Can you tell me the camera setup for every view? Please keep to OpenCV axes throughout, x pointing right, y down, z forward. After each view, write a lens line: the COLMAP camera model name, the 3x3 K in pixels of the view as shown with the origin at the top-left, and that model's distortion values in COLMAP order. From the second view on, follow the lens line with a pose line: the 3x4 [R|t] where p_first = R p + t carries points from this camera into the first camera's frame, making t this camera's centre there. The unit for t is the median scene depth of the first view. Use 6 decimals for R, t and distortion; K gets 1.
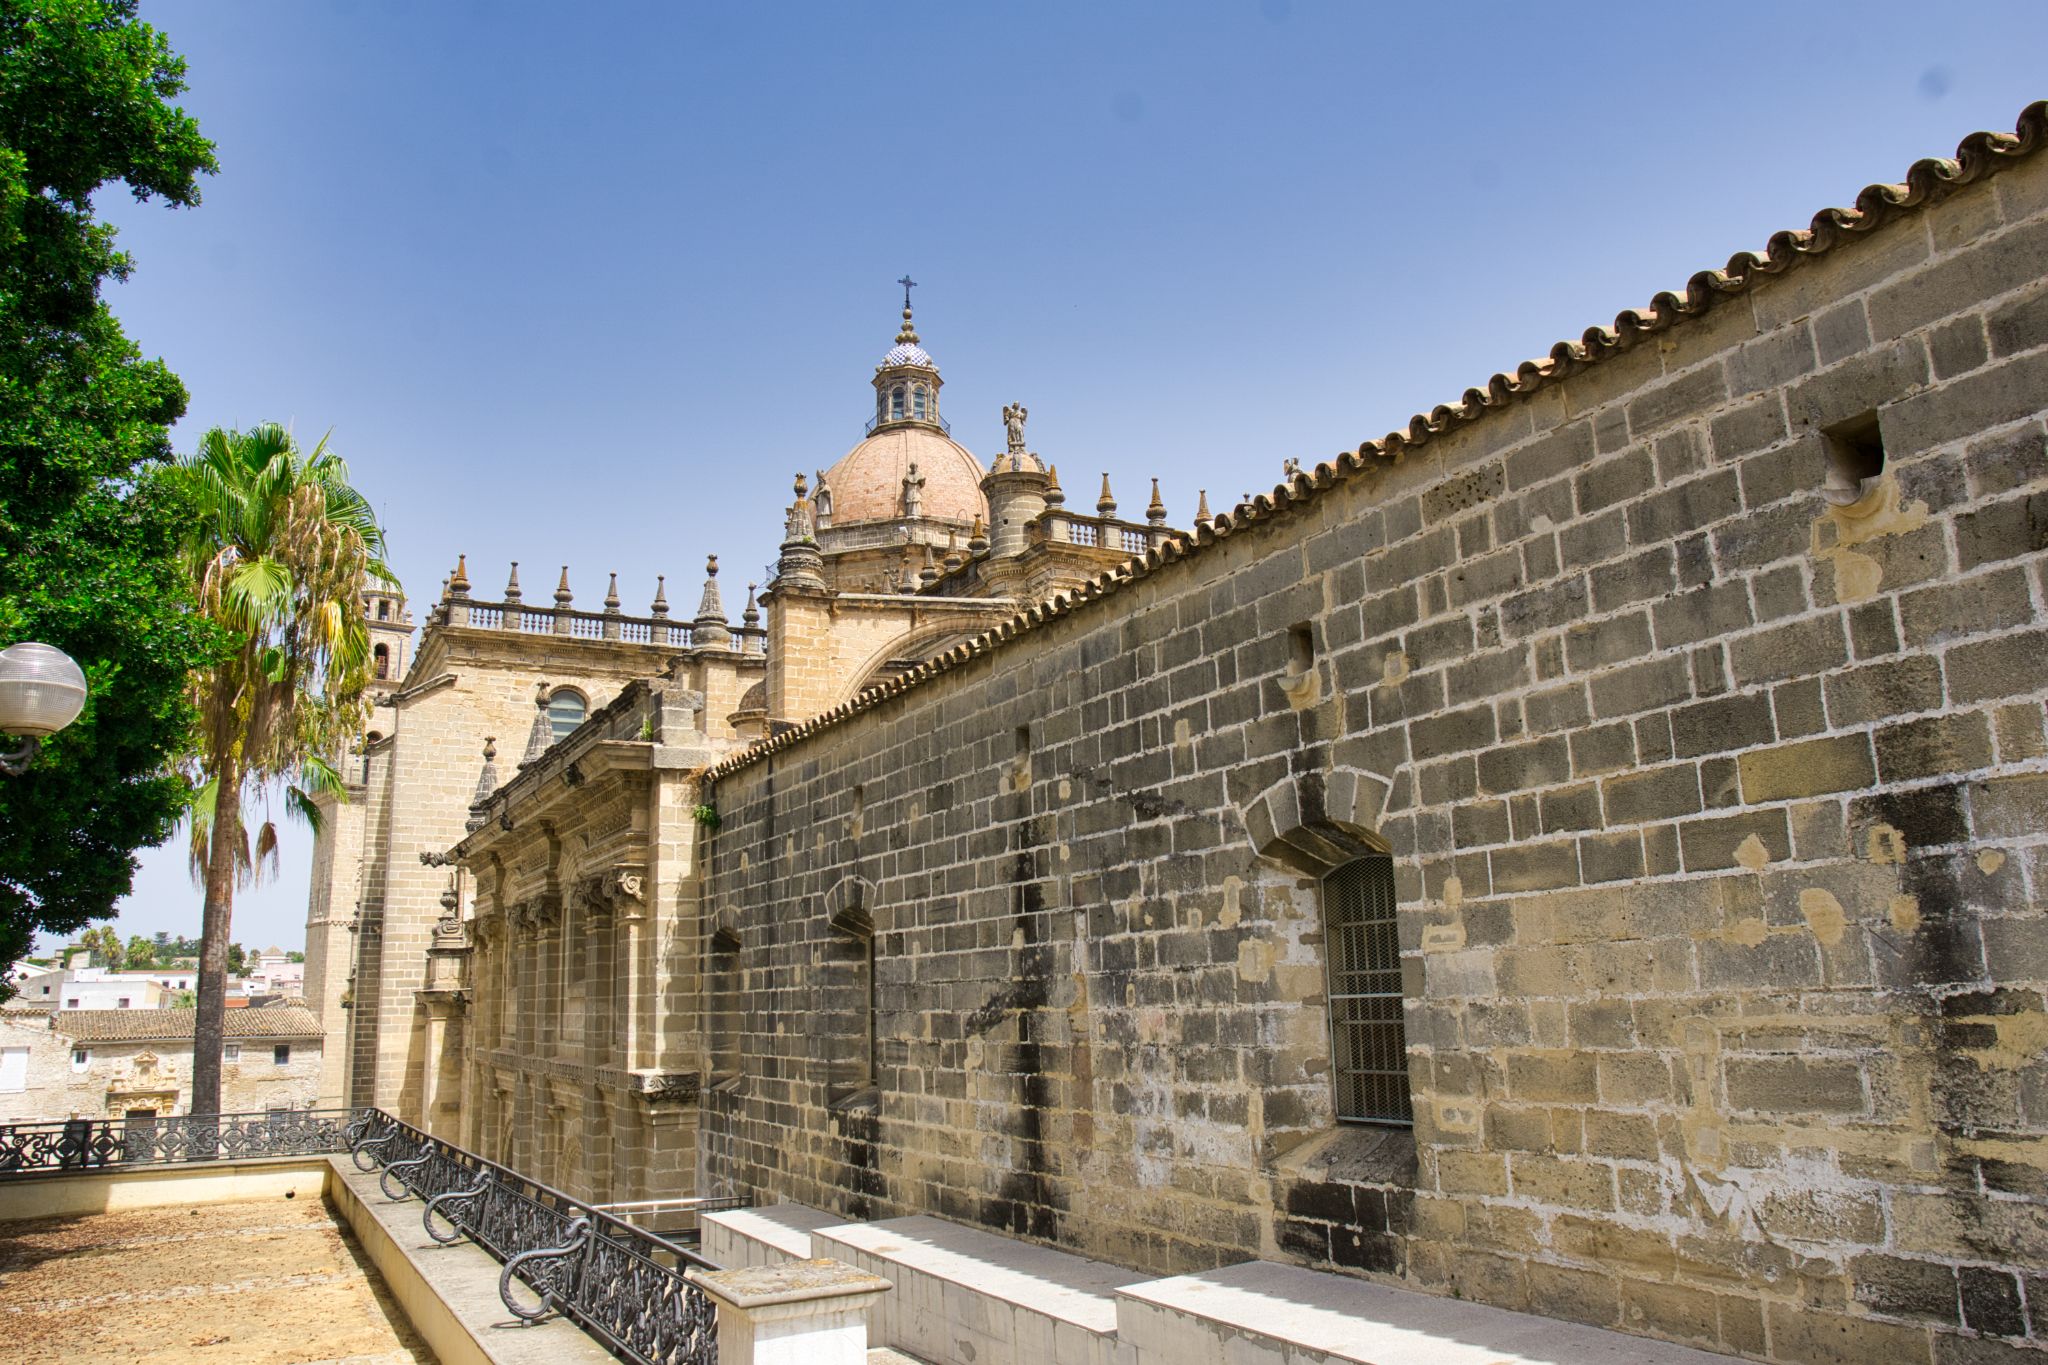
lens RADIAL K [[1431.4, 0, 1024.0], [0, 1431.4, 682.5], [0, 0, 1]] dist [-0.111497, 0.076073]
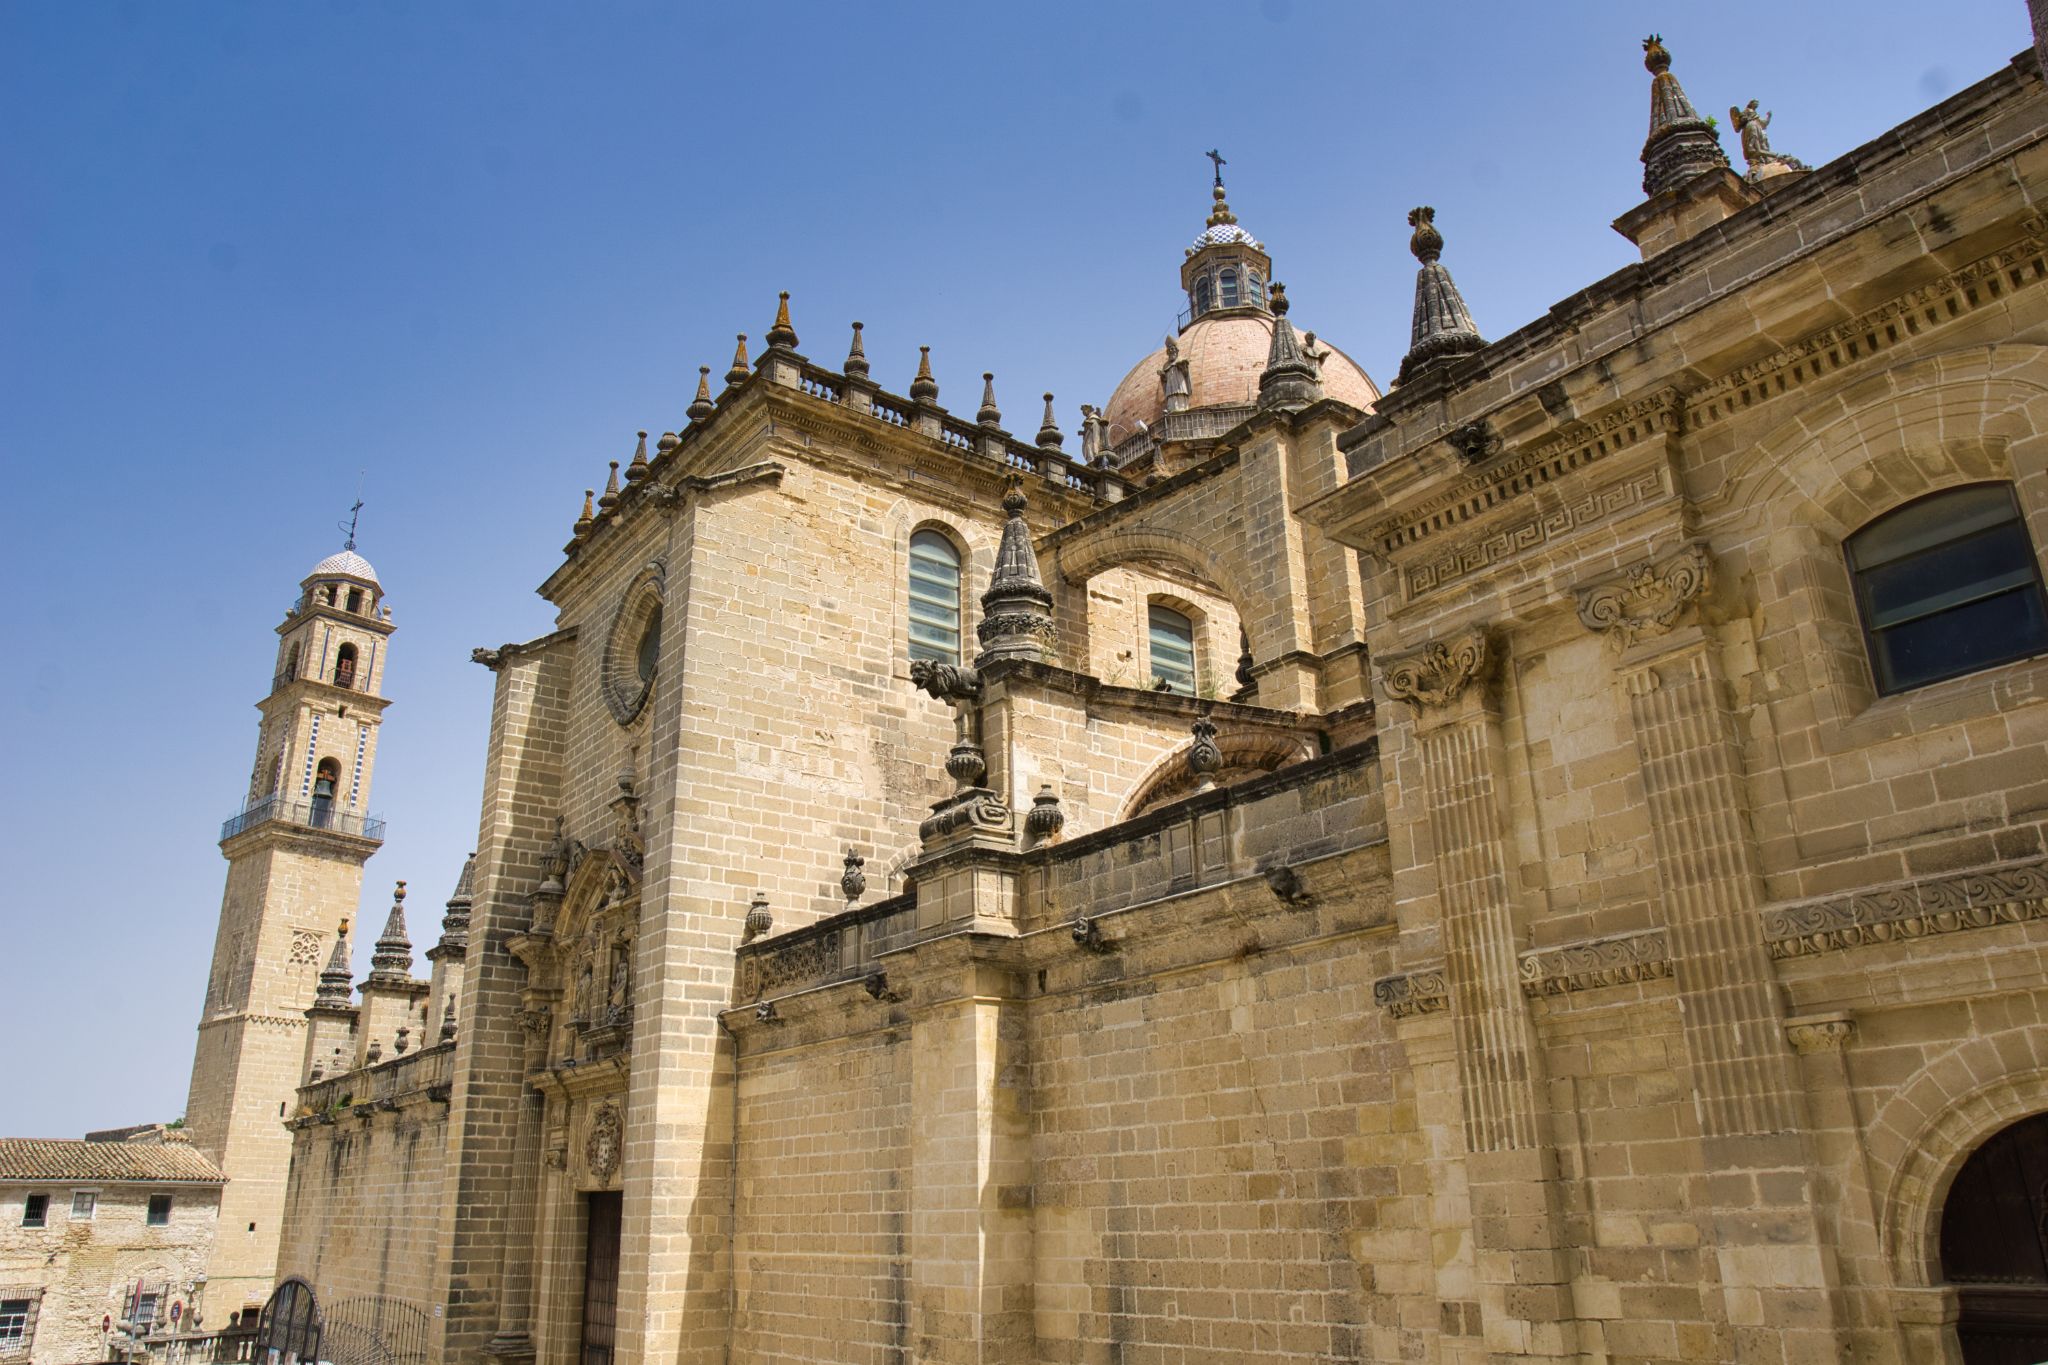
lens RADIAL K [[1431.4, 0, 1024.0], [0, 1431.4, 682.5], [0, 0, 1]] dist [-0.111497, 0.076073]
pose [[0.989210, 0.059716, 0.133785, -0.302781], [-0.039575, 0.988130, -0.148436, 0.131985], [-0.141061, 0.141540, 0.979831, 0.339316]]
